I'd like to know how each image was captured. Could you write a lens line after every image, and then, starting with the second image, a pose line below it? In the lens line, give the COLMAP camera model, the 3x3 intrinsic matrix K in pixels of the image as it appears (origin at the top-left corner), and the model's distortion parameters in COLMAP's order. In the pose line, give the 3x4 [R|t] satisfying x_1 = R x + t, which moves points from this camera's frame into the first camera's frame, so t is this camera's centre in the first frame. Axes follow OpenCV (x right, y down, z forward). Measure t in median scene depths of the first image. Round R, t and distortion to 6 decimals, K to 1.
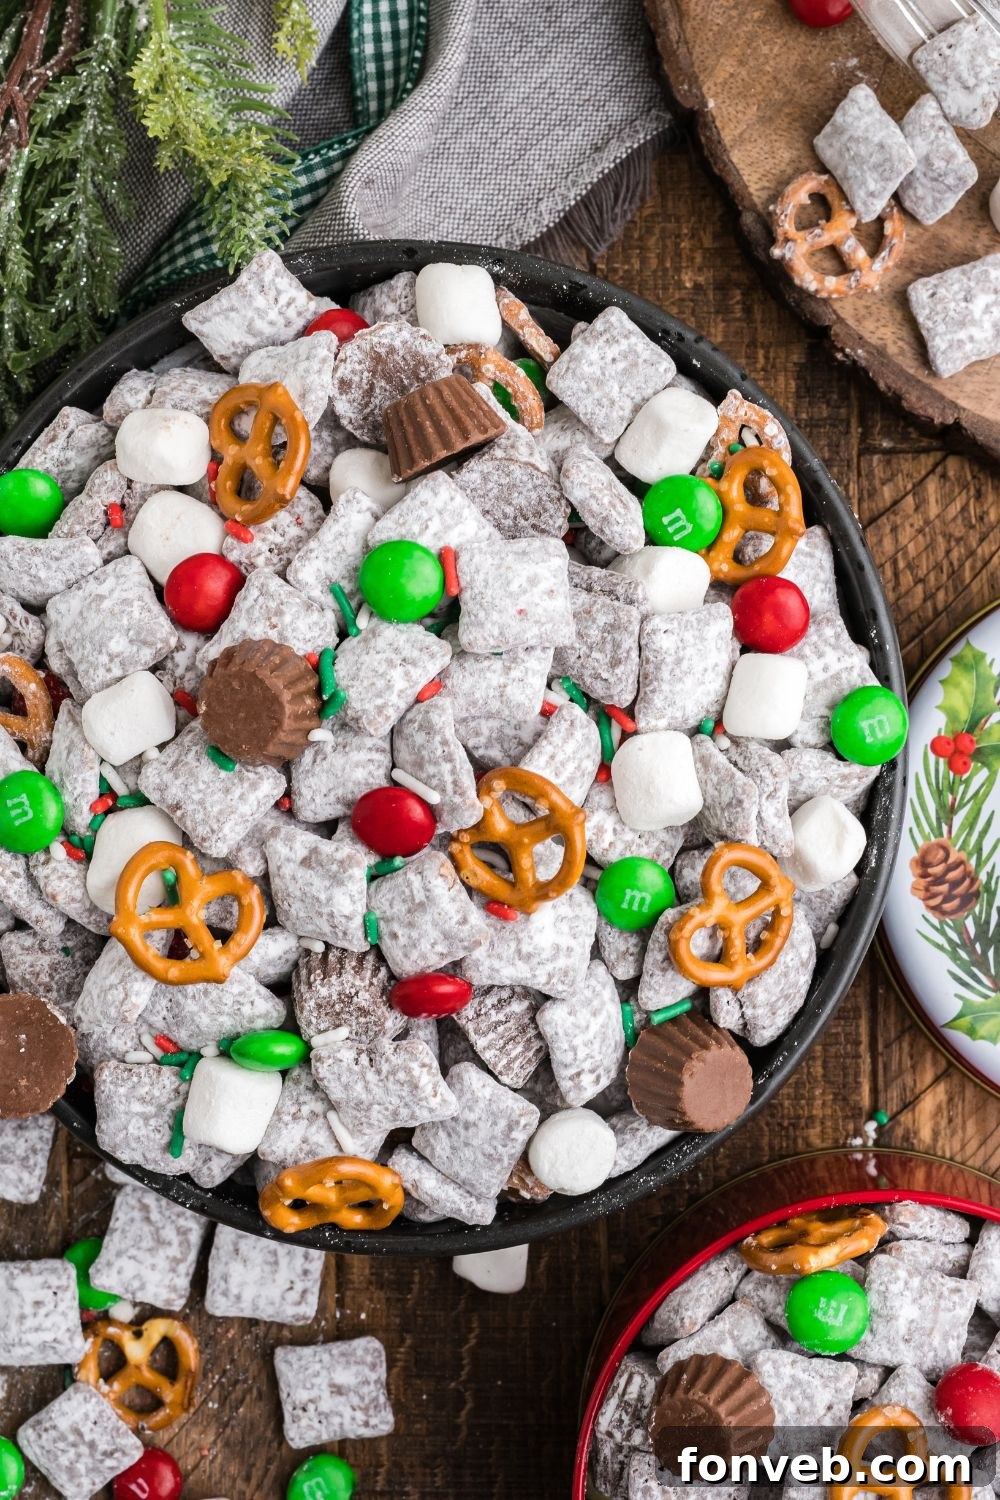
lens RADIAL K [[2881.0, 0, 526.7], [0, 2881.0, 725.9], [0, 0, 1]] dist [-0.073631, -0.019534]
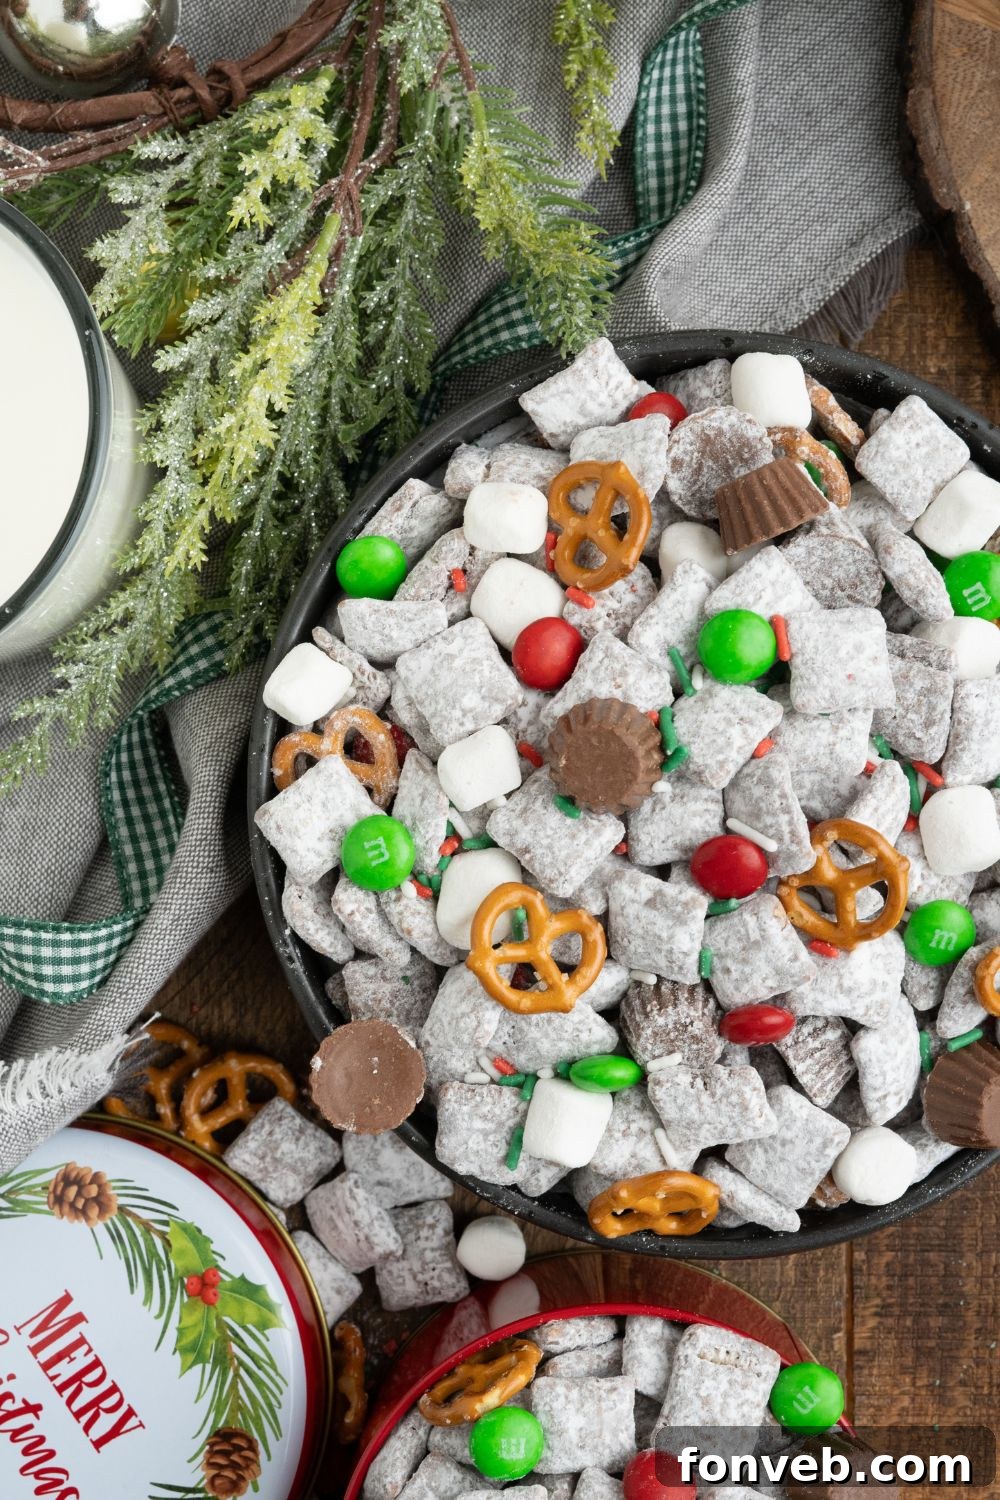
lens RADIAL K [[2635.2, 0, 478.1], [0, 2635.2, 784.6], [0, 0, 1]] dist [-0.085669, 0.058865]
pose [[0.999464, 0.010981, 0.030836, -0.168542], [-0.011714, 0.999650, 0.023708, -0.020040], [-0.030564, -0.024057, 0.999243, 0.004060]]
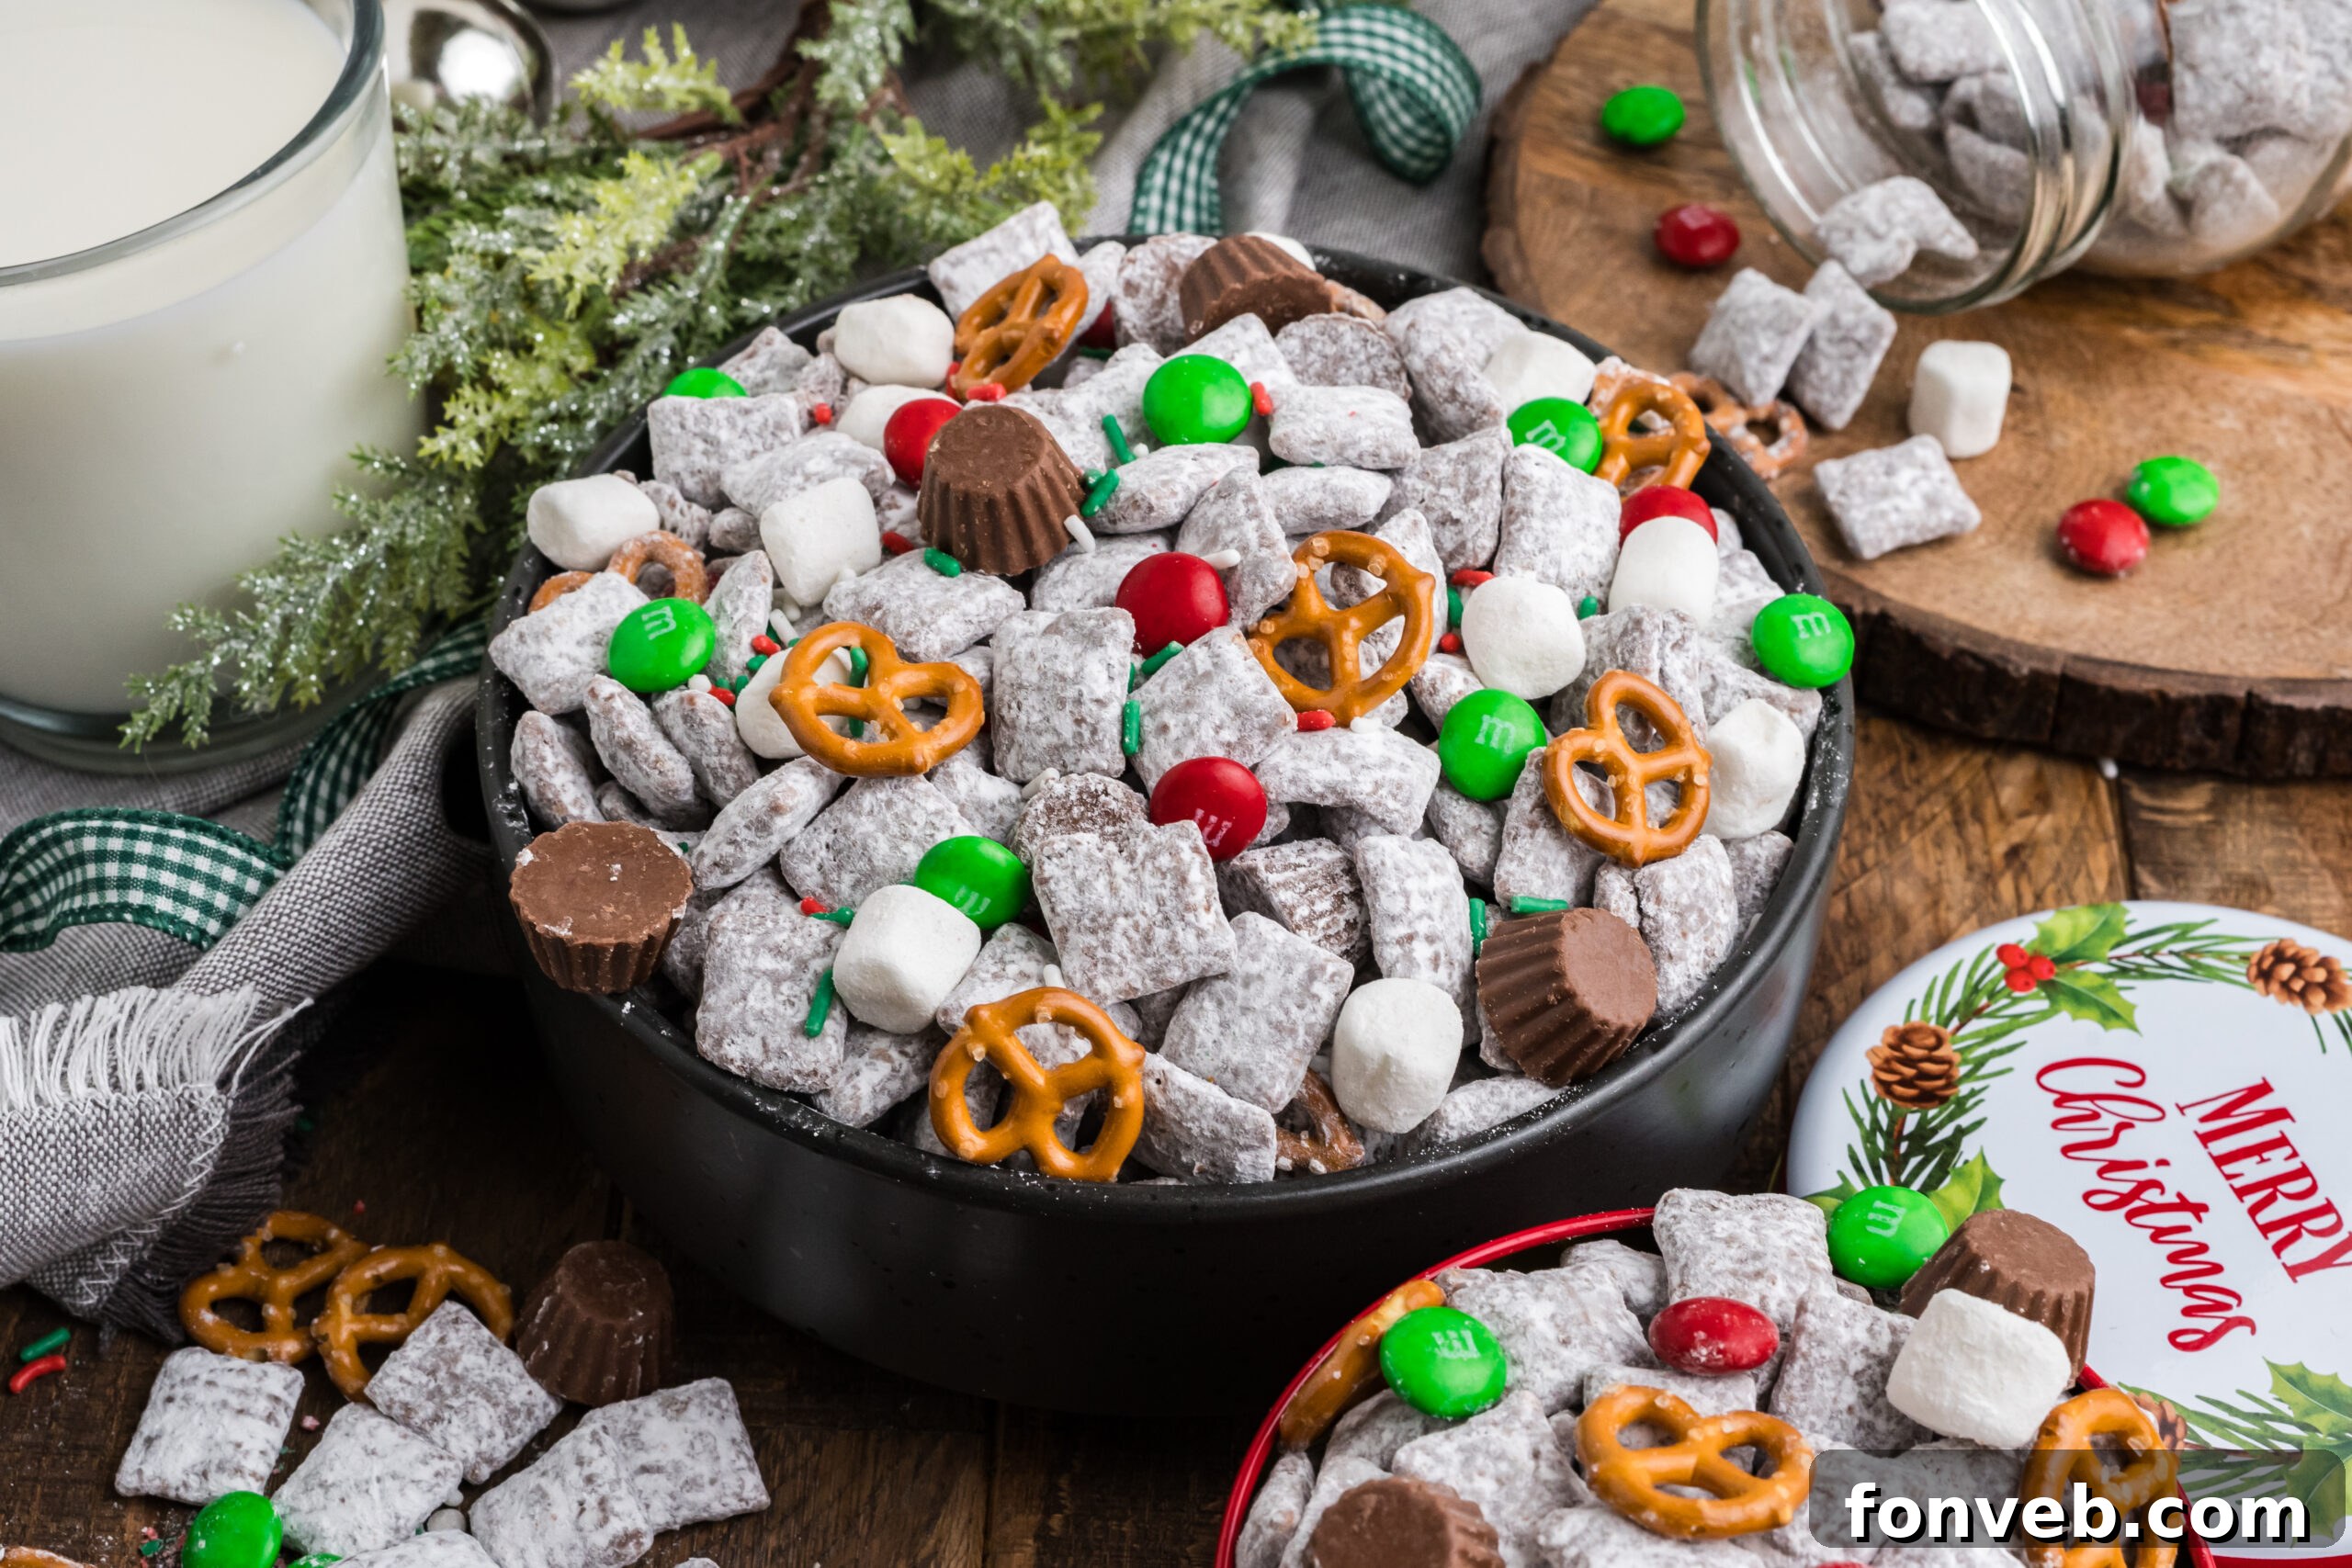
lens RADIAL K [[4131.5, 0, 1174.1], [0, 4131.5, 920.2], [0, 0, 1]] dist [-0.085669, 0.058865]
pose [[0.997567, 0.069710, -0.001084, -0.037961], [-0.054225, 0.766007, -0.640541, 0.755601], [-0.043821, 0.639041, 0.767923, 0.230461]]
